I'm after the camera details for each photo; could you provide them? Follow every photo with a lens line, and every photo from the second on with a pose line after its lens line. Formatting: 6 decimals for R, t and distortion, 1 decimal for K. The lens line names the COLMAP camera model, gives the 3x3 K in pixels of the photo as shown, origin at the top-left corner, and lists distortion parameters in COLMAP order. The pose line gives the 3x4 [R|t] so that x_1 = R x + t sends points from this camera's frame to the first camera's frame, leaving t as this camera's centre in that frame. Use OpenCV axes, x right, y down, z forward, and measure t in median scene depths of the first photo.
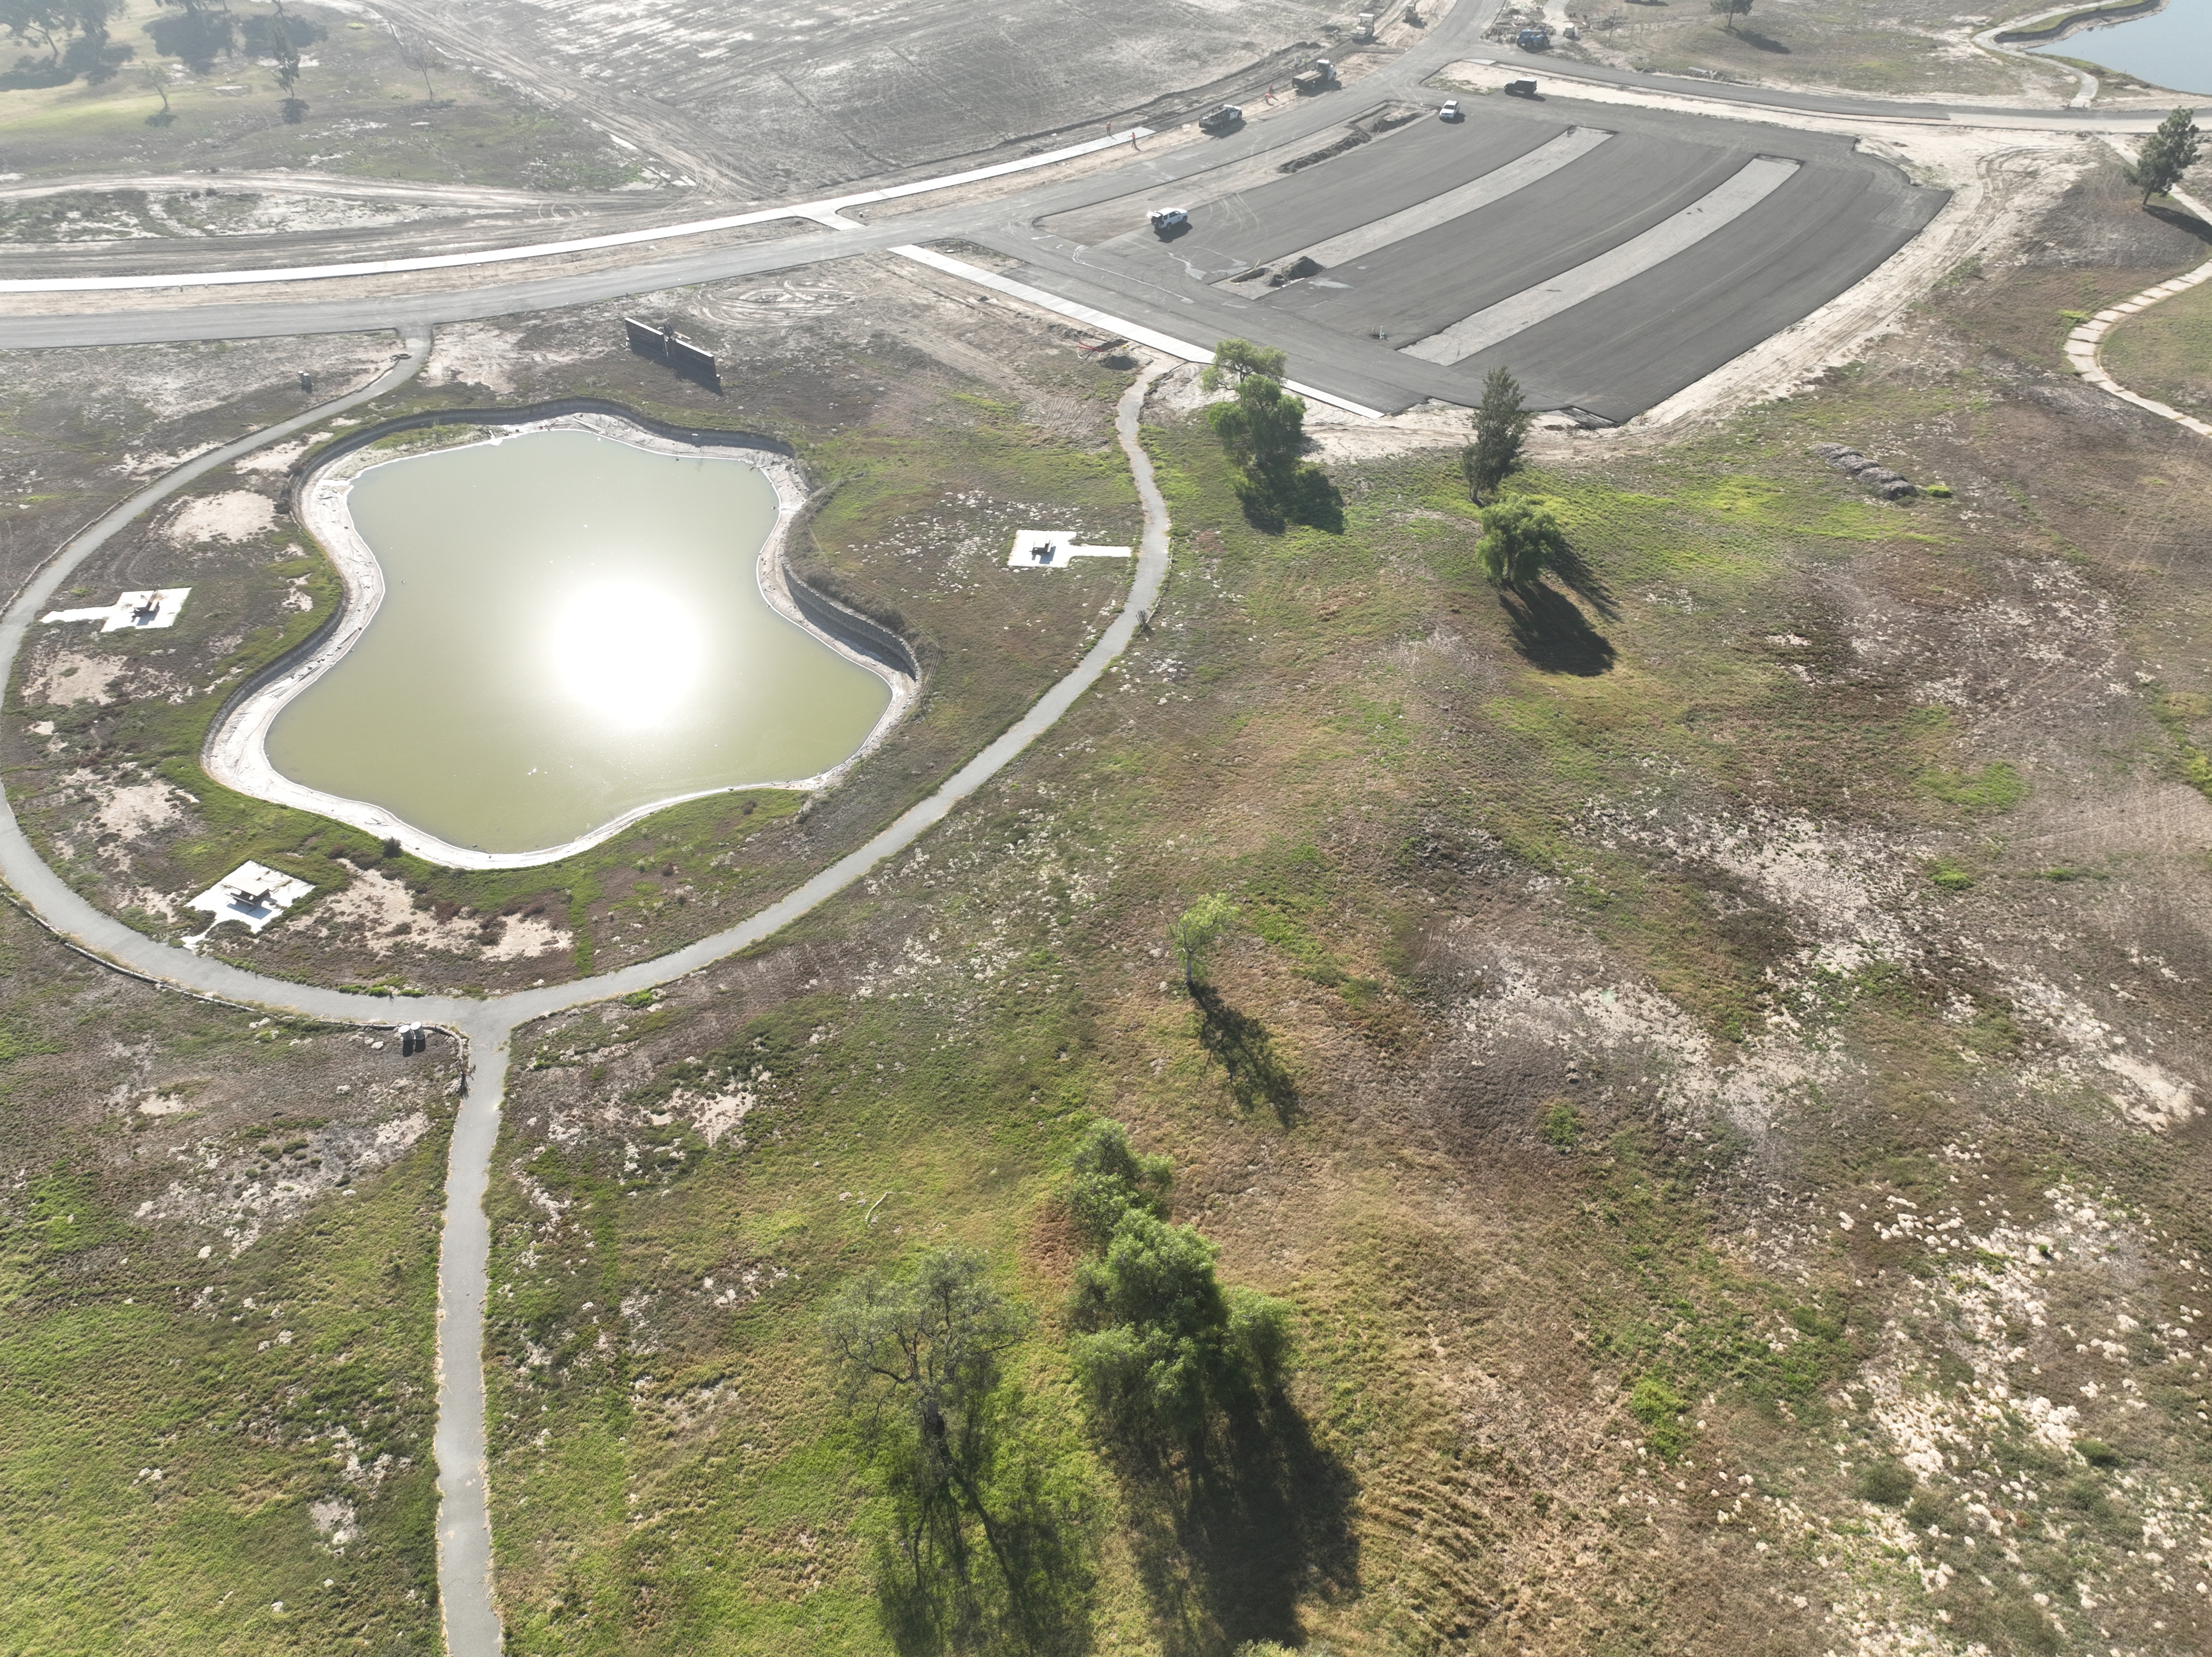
lens RADIAL K [[1552.7, 0, 1111.7], [0, 1552.7, 820.0], [0, 0, 1]] dist [-0.001815, 0.020275]
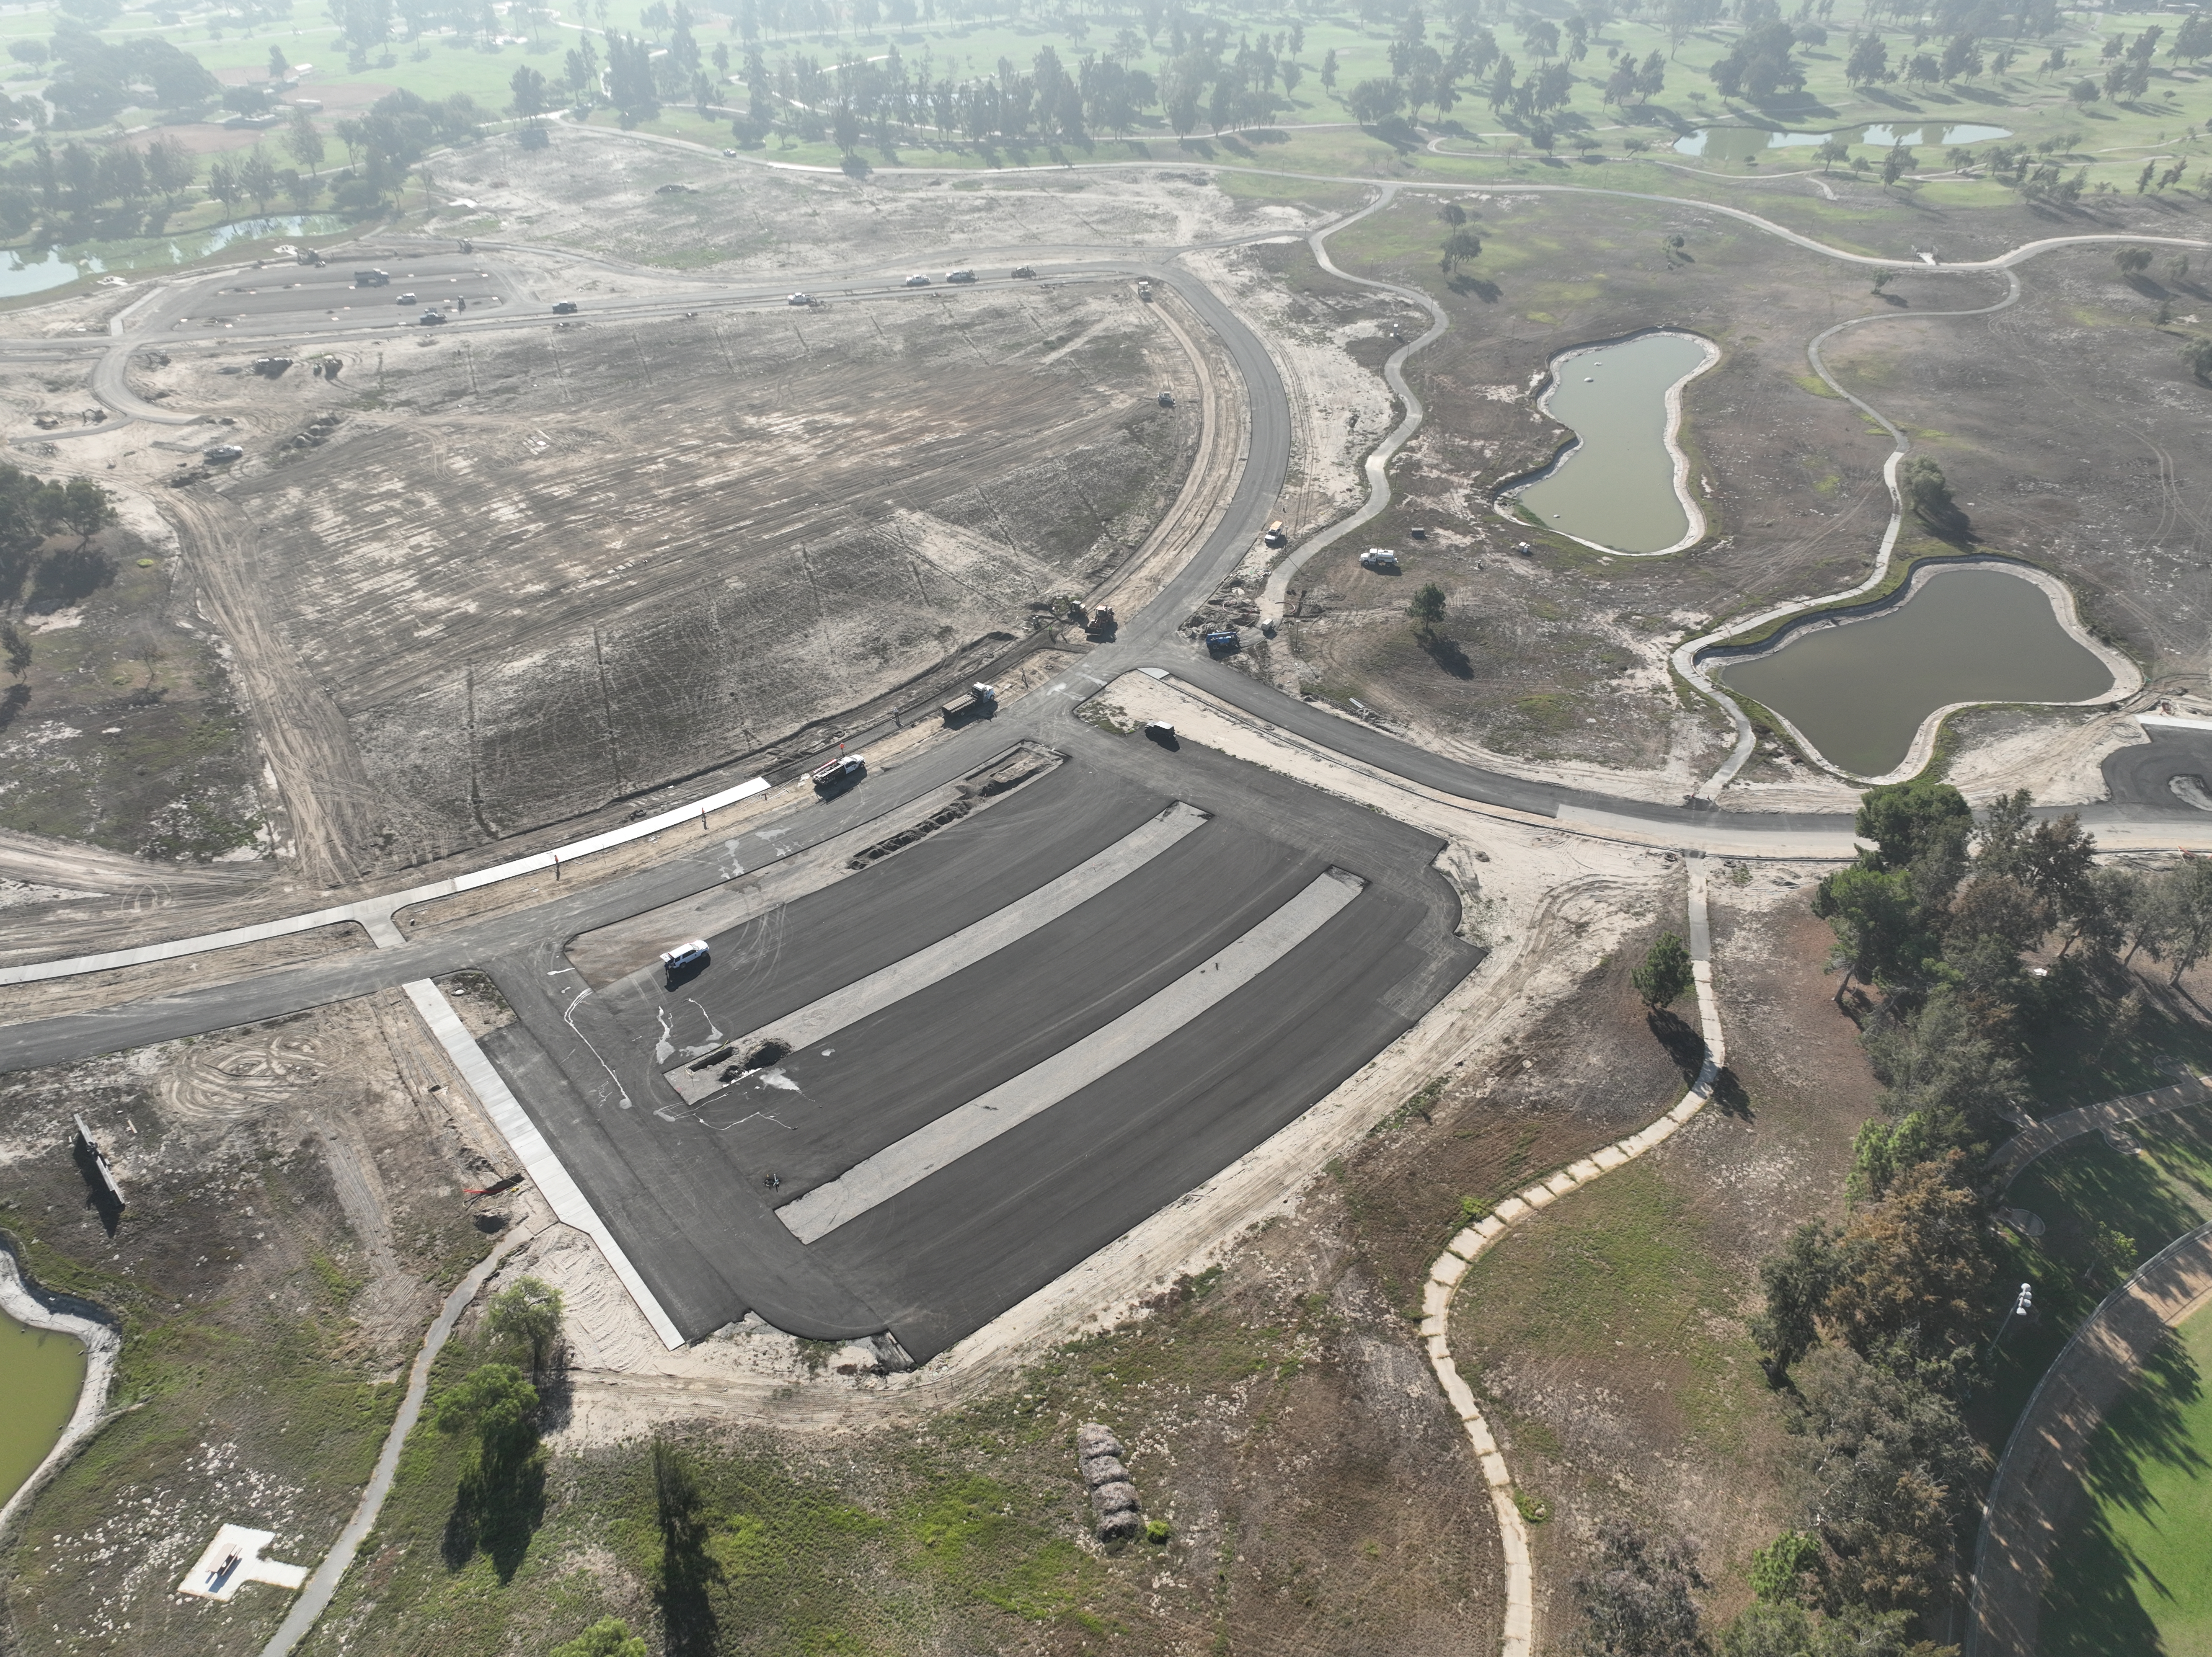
lens RADIAL K [[1552.7, 0, 1113.9], [0, 1552.7, 830.3], [0, 0, 1]] dist [-0.001815, 0.020275]
pose [[0.994206, 0.062010, -0.087806, 0.612257], [-0.067125, 0.996141, -0.056547, -0.650070], [0.083961, 0.062113, 0.994531, -0.014367]]
